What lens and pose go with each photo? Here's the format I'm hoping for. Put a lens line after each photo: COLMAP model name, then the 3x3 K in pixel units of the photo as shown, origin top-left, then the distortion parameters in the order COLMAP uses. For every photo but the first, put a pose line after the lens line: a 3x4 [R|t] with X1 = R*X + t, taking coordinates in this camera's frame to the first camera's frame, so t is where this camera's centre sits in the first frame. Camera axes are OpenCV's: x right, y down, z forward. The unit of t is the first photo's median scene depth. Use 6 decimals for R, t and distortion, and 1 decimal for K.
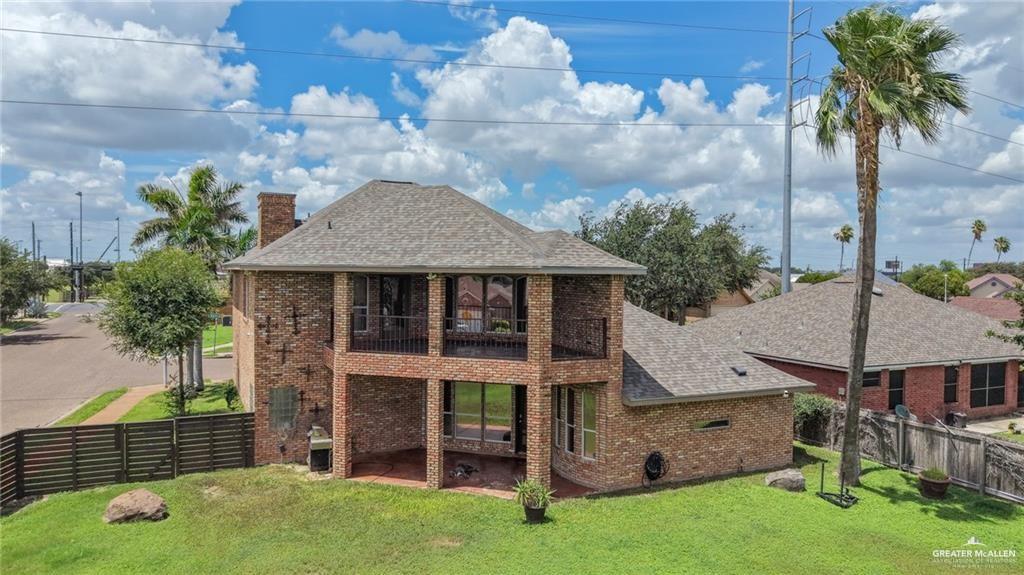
lens RADIAL K [[689.9, 0, 529.4], [0, 689.9, 290.3], [0, 0, 1]] dist [0.006032, -0.029281]
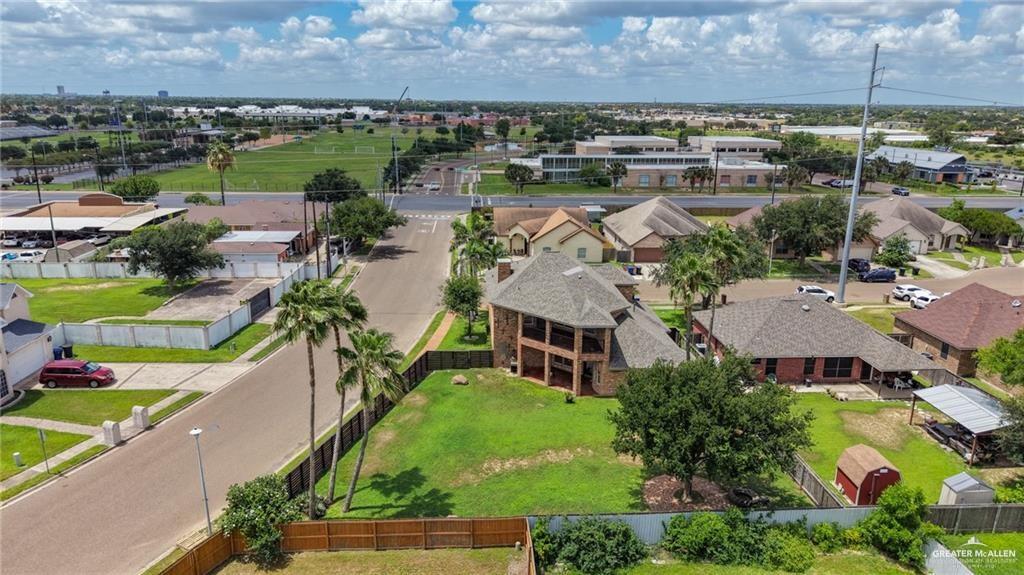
lens RADIAL K [[689.9, 0, 529.4], [0, 689.9, 290.3], [0, 0, 1]] dist [0.006032, -0.029281]
pose [[0.932451, 0.107316, -0.344992, 0.766774], [-0.021834, 0.969861, 0.242680, -0.825517], [0.360637, -0.218755, 0.906690, -1.630662]]
